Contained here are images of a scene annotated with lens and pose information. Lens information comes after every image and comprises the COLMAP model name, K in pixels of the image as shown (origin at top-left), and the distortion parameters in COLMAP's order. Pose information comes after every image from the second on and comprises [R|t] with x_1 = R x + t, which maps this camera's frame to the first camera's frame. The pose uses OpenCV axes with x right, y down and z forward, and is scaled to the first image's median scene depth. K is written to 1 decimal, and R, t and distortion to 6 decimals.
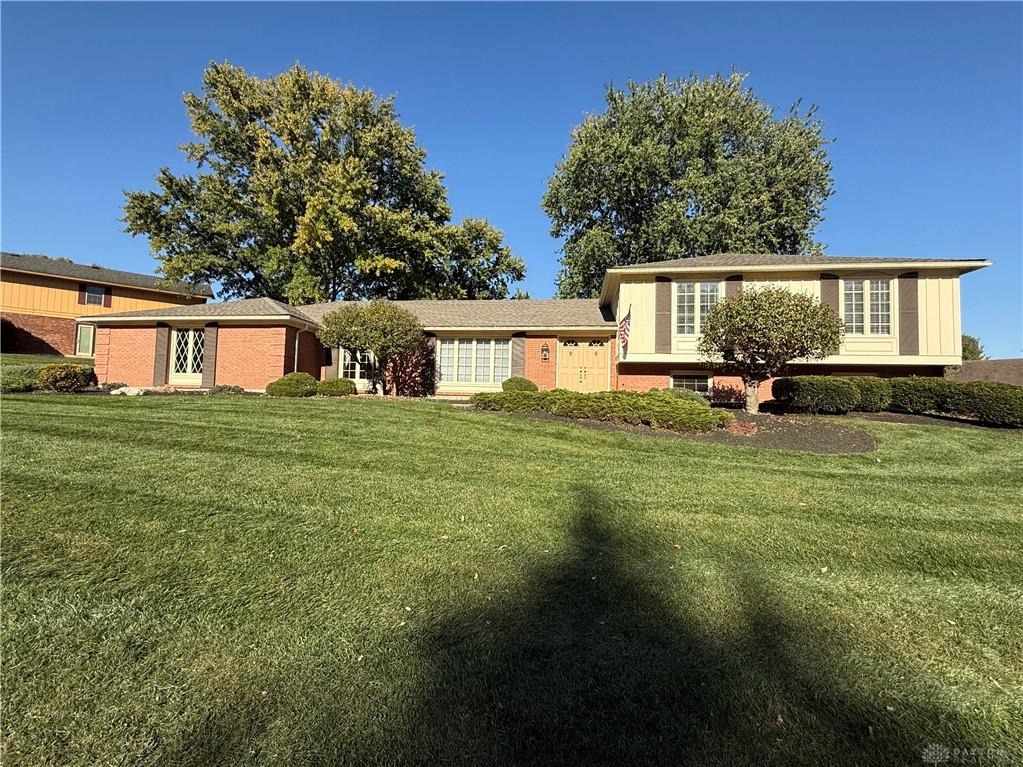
lens RADIAL K [[408.5, 0, 516.3], [0, 408.5, 392.9], [0, 0, 1]] dist [-0.000236, 0.000056]
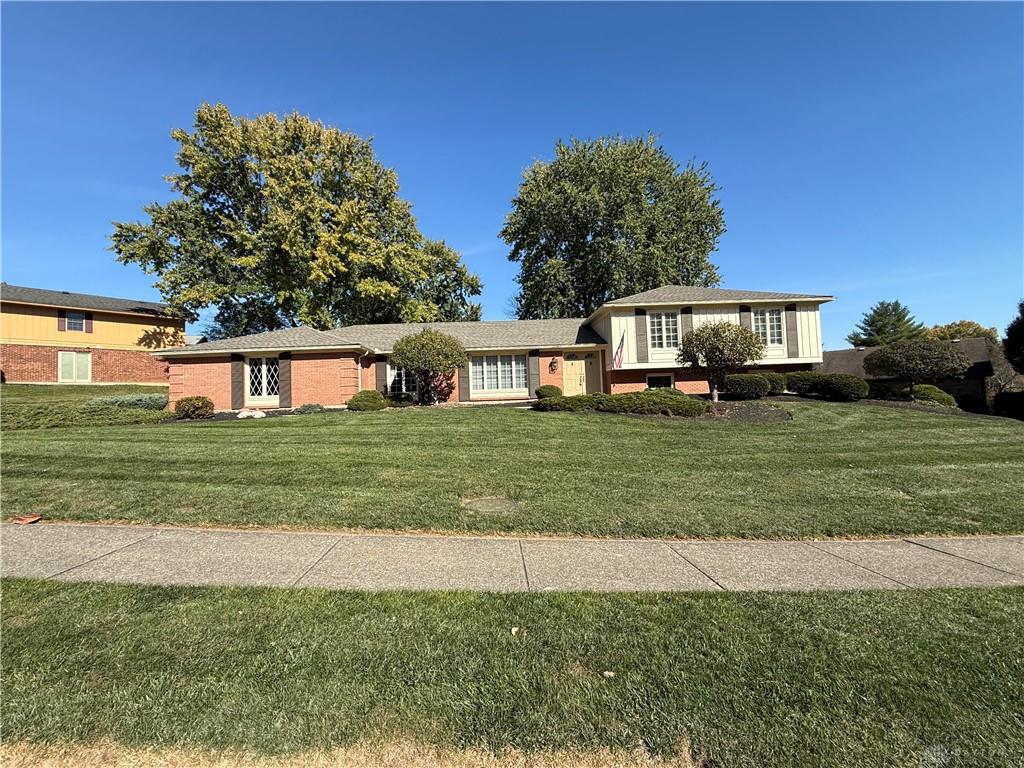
lens RADIAL K [[408.9, 0, 504.2], [0, 408.9, 377.1], [0, 0, 1]] dist [-0.000236, 0.000056]
pose [[0.980744, -0.048253, 0.189245, -0.351385], [0.055031, 0.998012, -0.030722, -0.028233], [-0.187387, 0.040545, 0.981449, -0.266799]]
